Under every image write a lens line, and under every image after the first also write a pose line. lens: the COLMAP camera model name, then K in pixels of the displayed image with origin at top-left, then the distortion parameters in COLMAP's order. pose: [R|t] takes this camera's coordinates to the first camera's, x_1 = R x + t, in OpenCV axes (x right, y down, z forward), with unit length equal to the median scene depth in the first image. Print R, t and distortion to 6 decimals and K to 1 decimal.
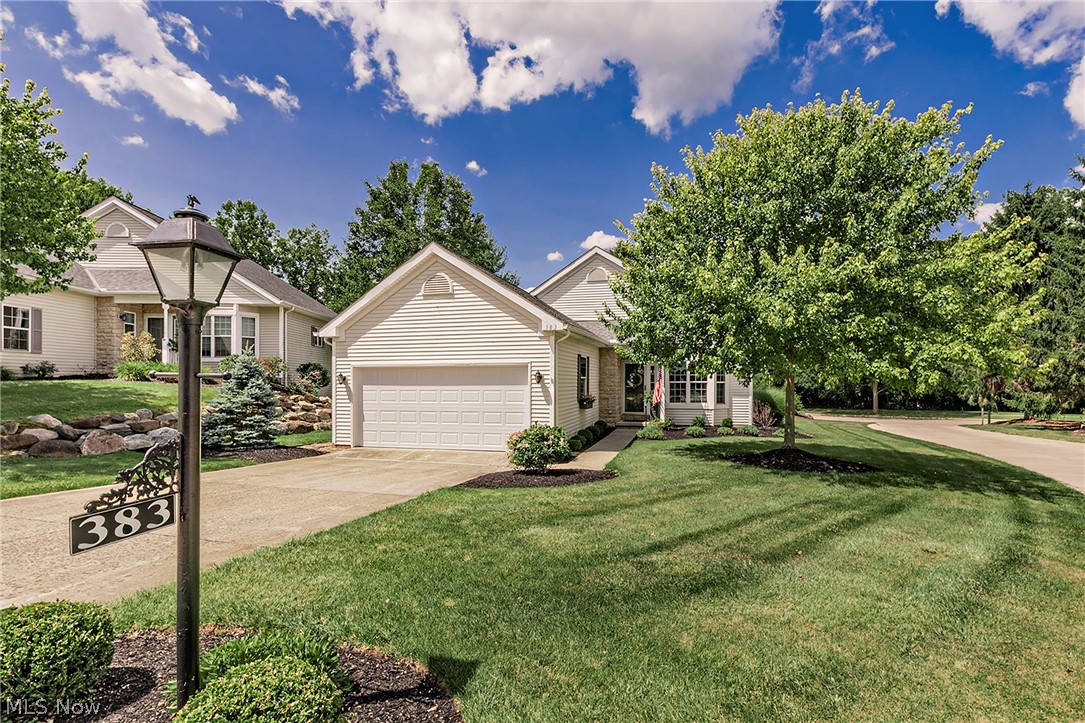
lens RADIAL K [[499.8, 0, 546.0], [0, 499.8, 391.9], [0, 0, 1]] dist [-0.009815, 0.000601]
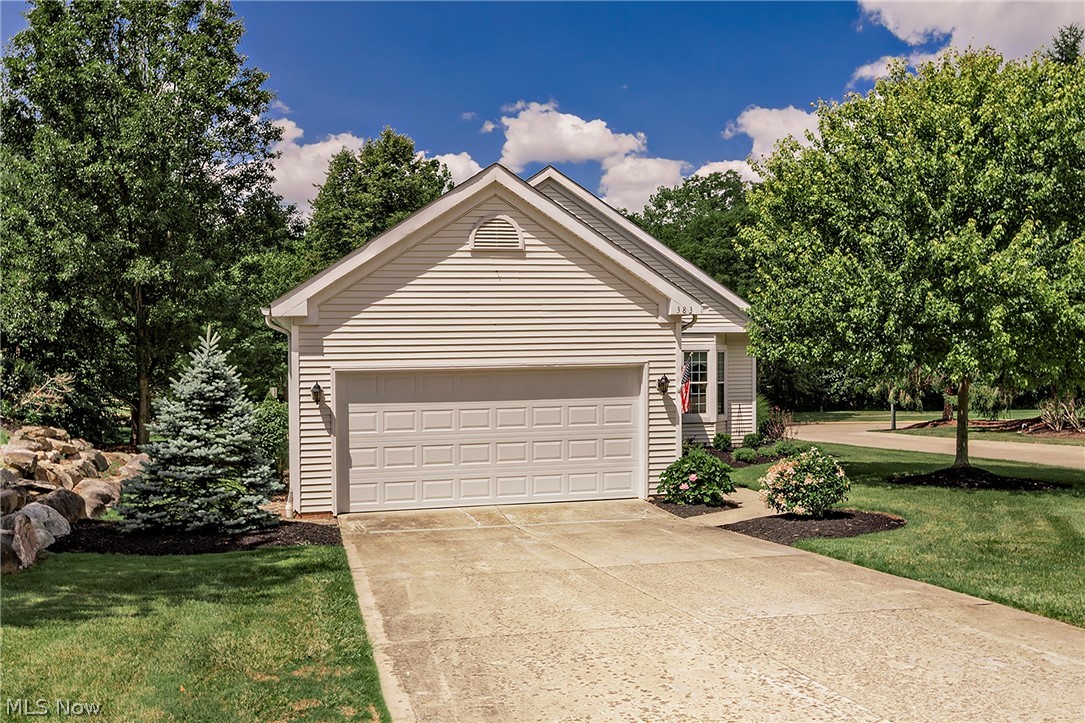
lens RADIAL K [[889.0, 0, 568.1], [0, 889.0, 411.7], [0, 0, 1]] dist [0.000228, -0.001312]
pose [[0.896855, -0.032755, 0.441110, -0.395593], [0.024042, 0.999390, 0.025329, -0.015914], [-0.441671, -0.012111, 0.897095, -0.004261]]
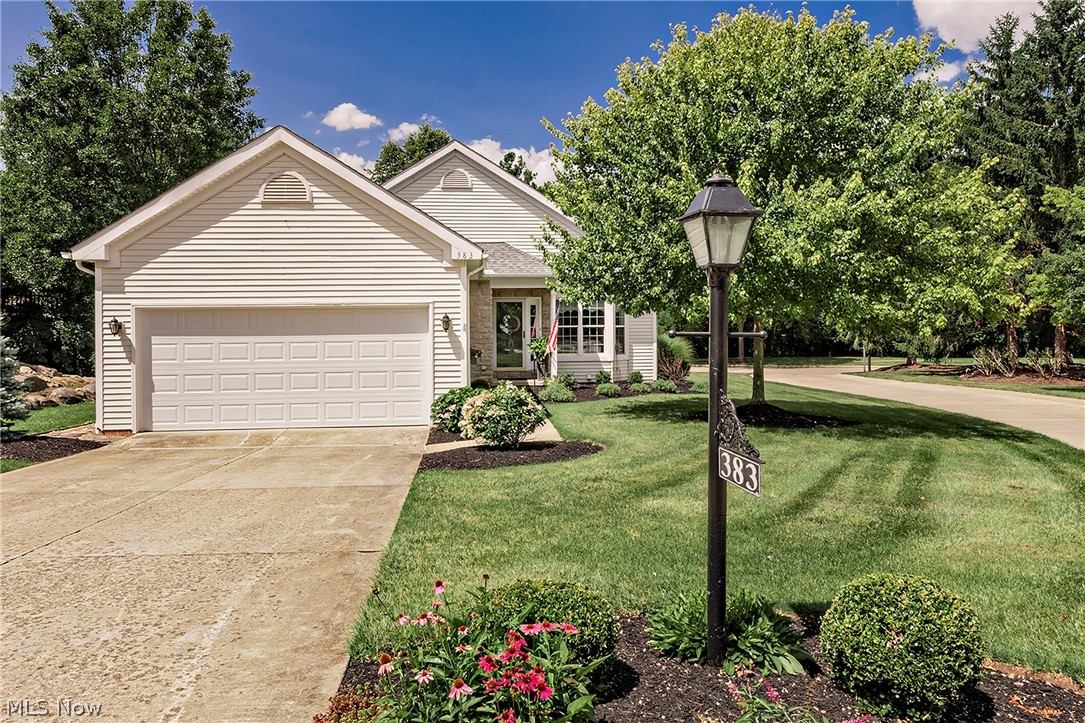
lens RADIAL K [[712.7, 0, 543.0], [0, 712.7, 335.8], [0, 0, 1]] dist [0.000452, -0.002711]
pose [[0.950276, -0.012440, 0.311160, -0.115929], [0.014239, 0.999892, -0.003512, -0.002312], [-0.311083, 0.007768, 0.950351, -0.023950]]
